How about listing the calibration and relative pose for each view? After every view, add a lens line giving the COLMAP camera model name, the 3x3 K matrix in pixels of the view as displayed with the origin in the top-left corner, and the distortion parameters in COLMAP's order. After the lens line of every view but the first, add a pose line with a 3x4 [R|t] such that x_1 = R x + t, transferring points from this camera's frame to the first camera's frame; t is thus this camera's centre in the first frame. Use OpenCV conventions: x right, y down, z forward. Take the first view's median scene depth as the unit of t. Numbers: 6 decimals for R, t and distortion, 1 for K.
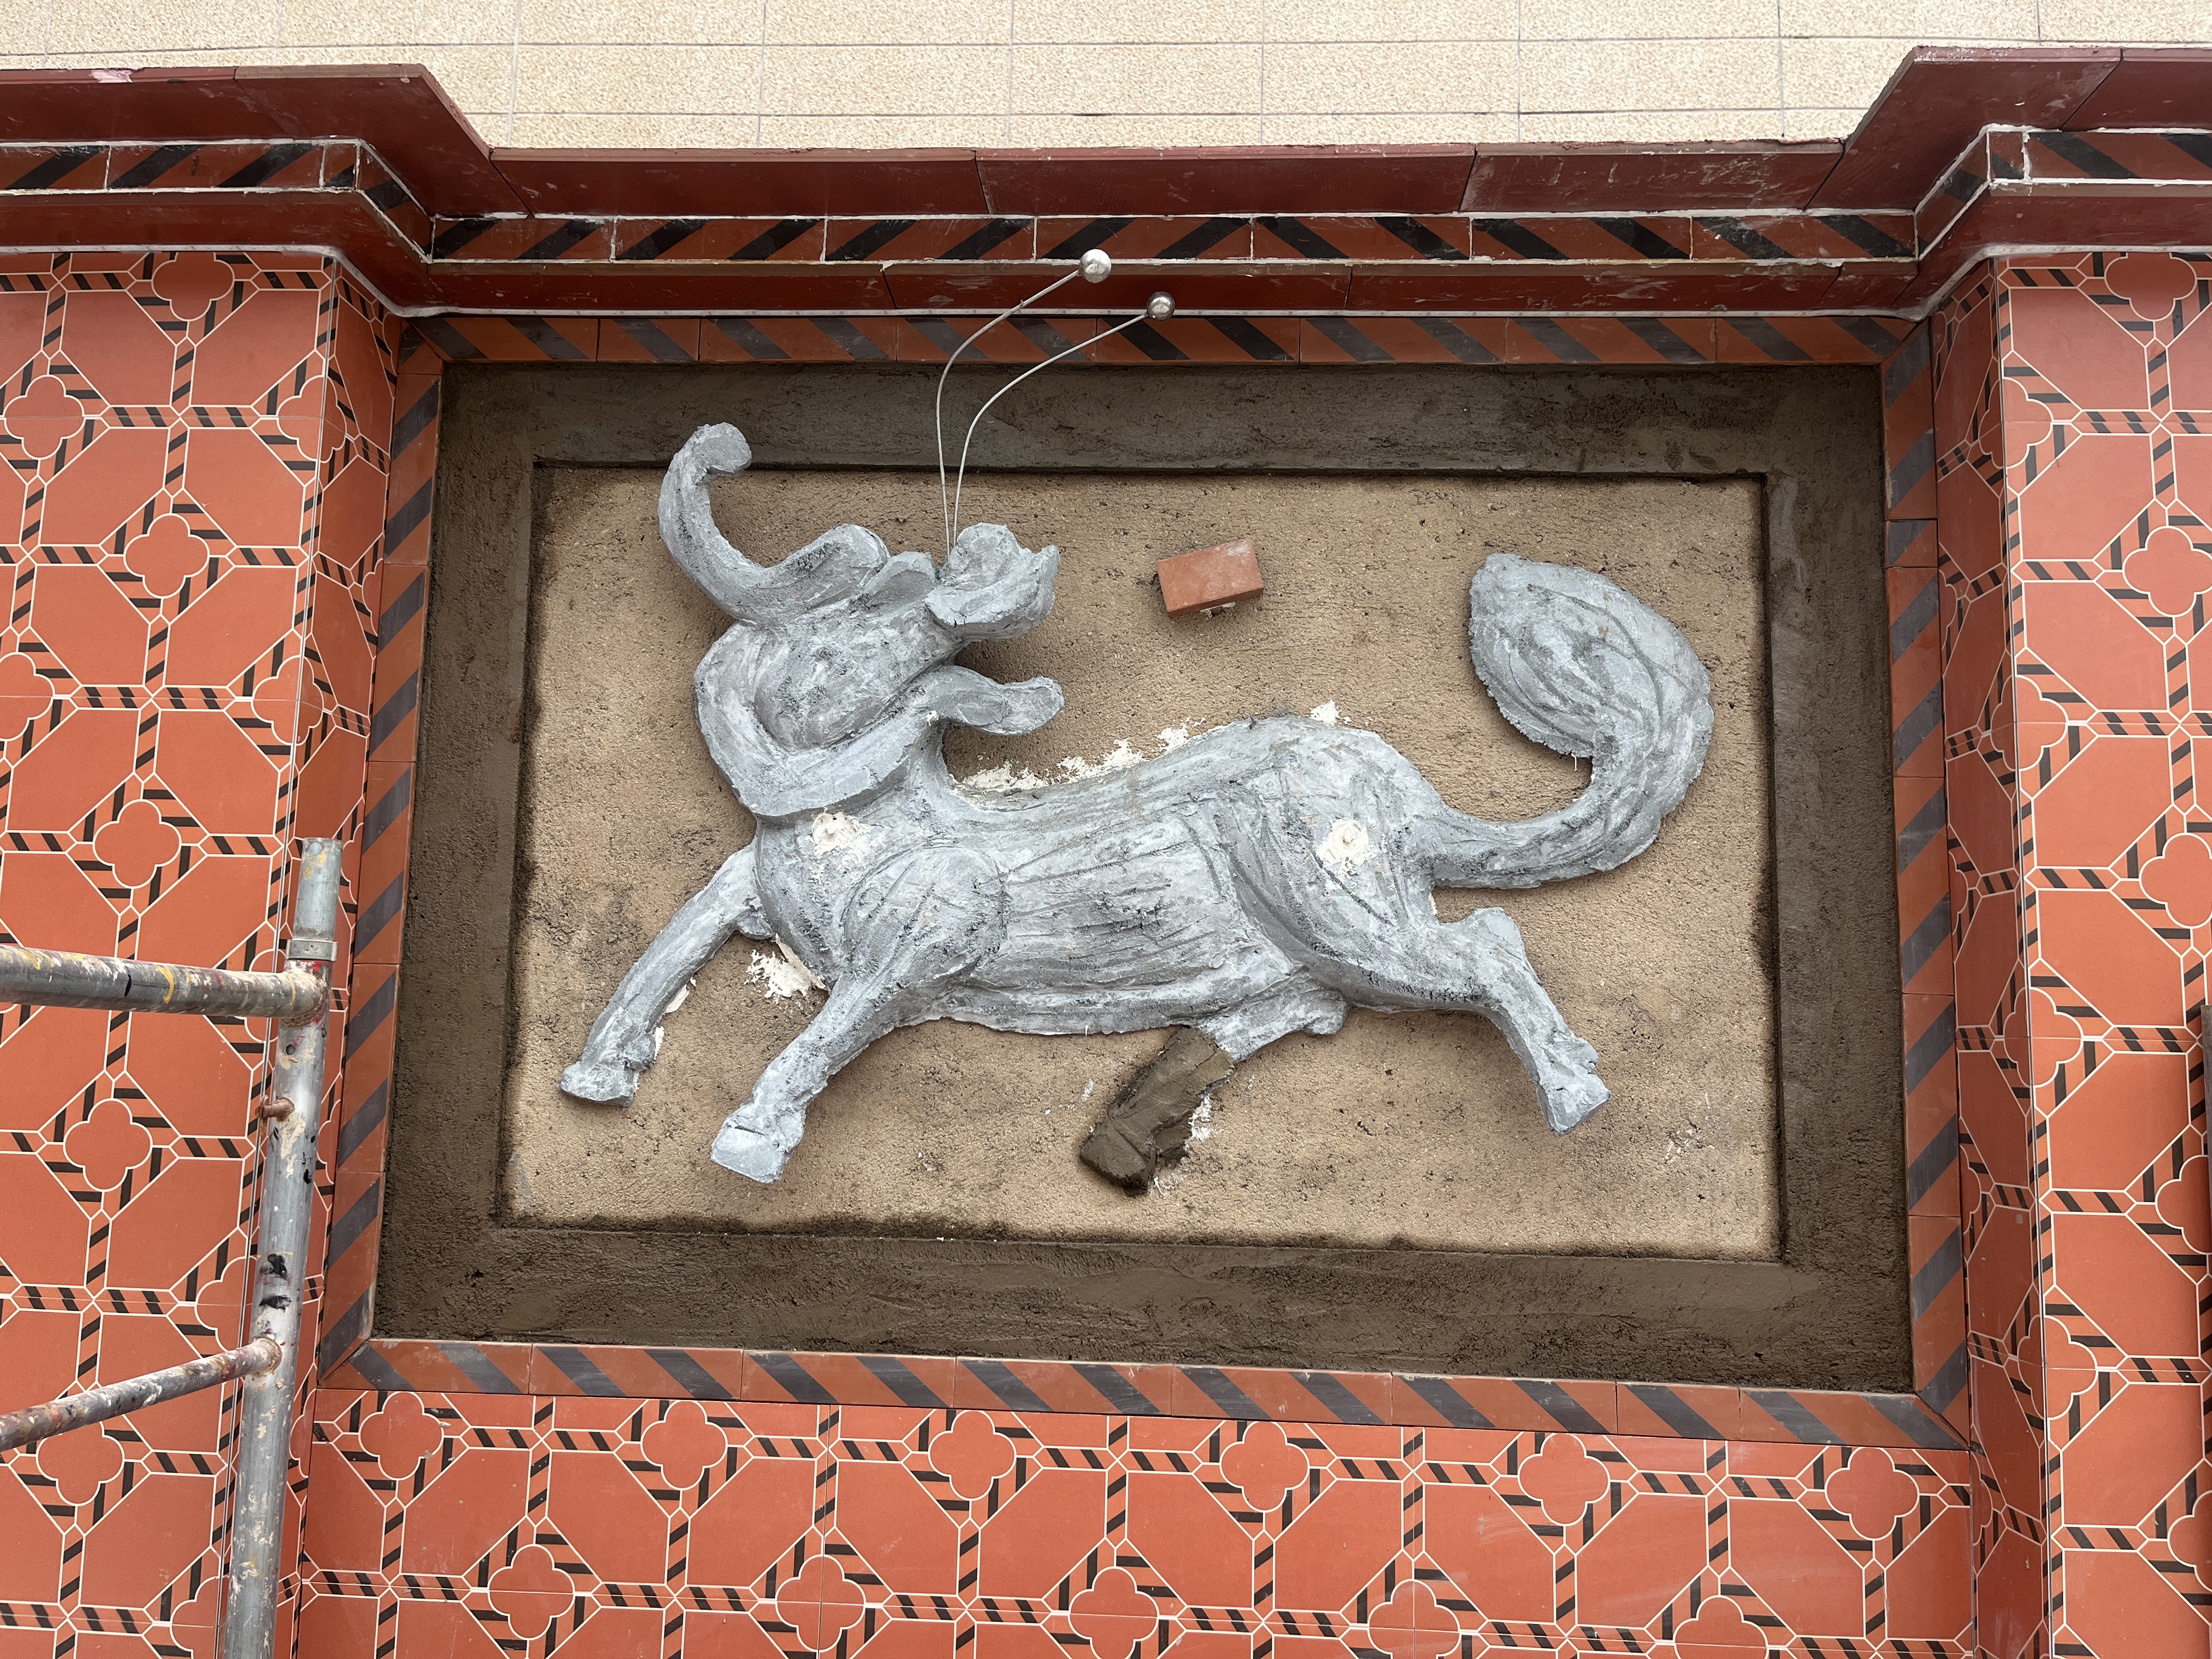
lens RADIAL K [[1693.0, 0, 1111.1], [0, 1693.0, 836.7], [0, 0, 1]] dist [0.064433, -0.094289]
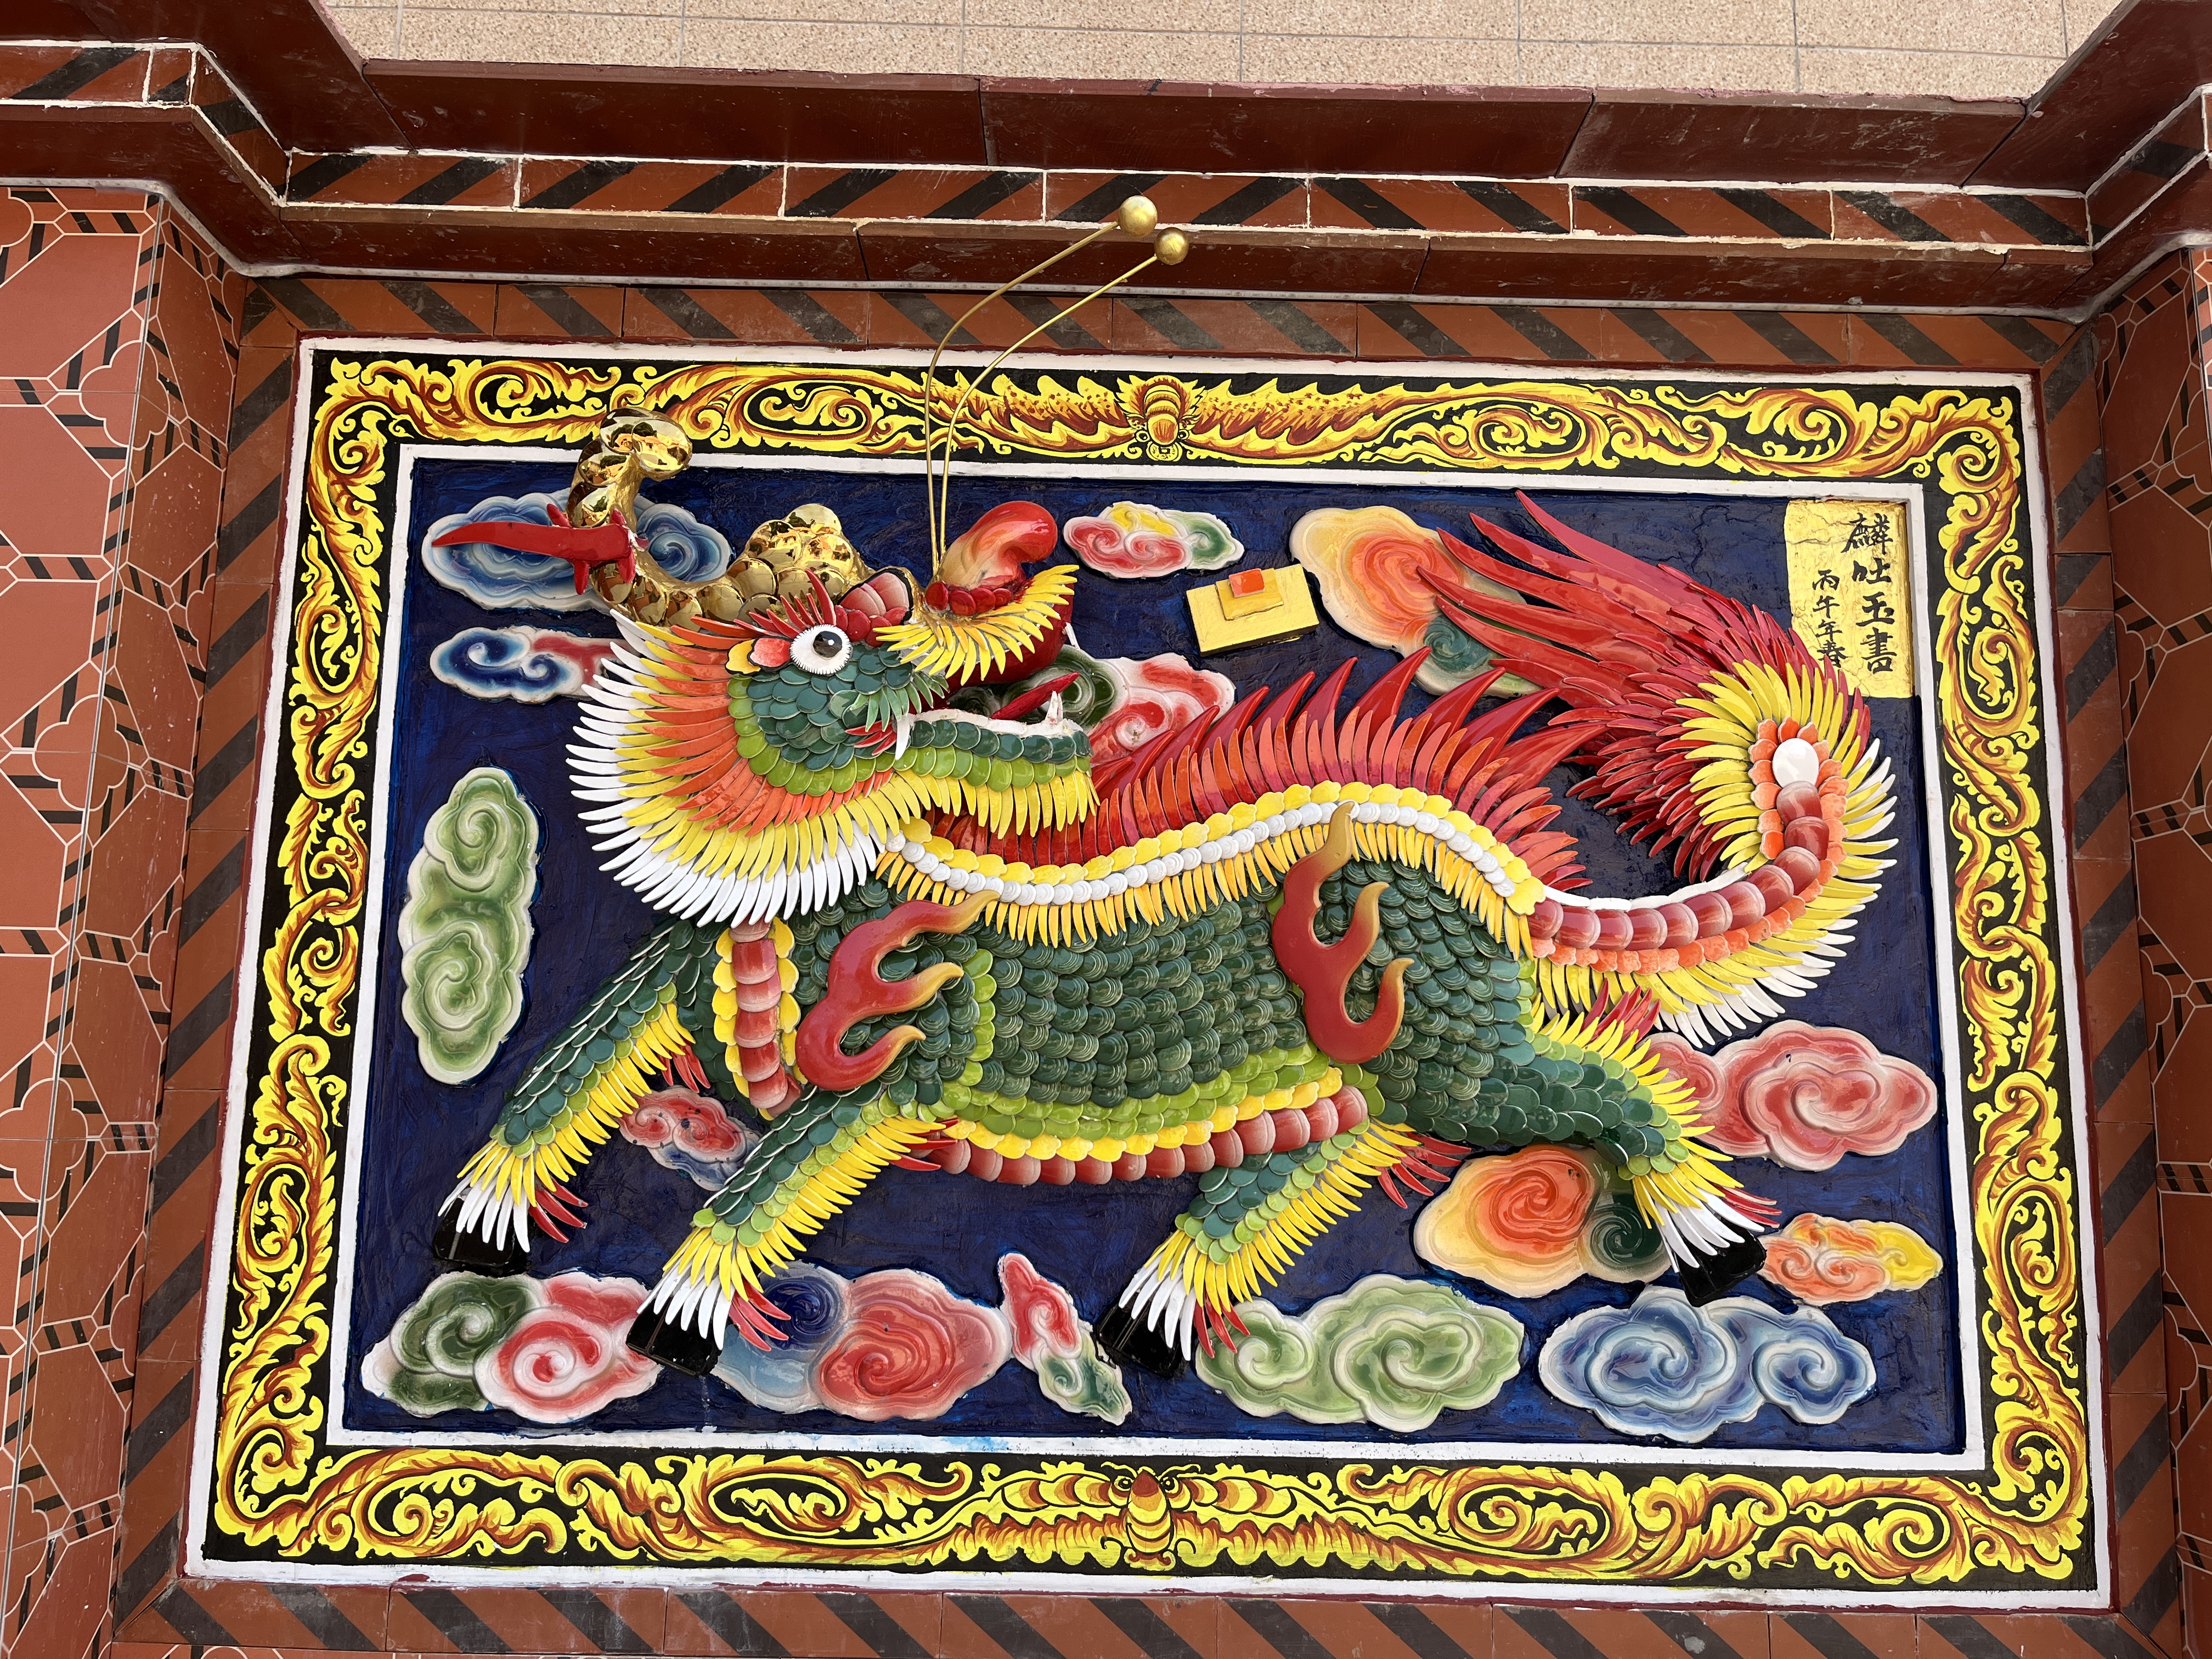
lens RADIAL K [[1693.0, 0, 1110.0], [0, 1693.0, 829.2], [0, 0, 1]] dist [0.064433, -0.094289]
pose [[0.997885, 0.005525, 0.064763, -0.065606], [-0.003525, 0.999515, -0.030949, -0.022124], [-0.064903, 0.030656, 0.997421, 0.193687]]
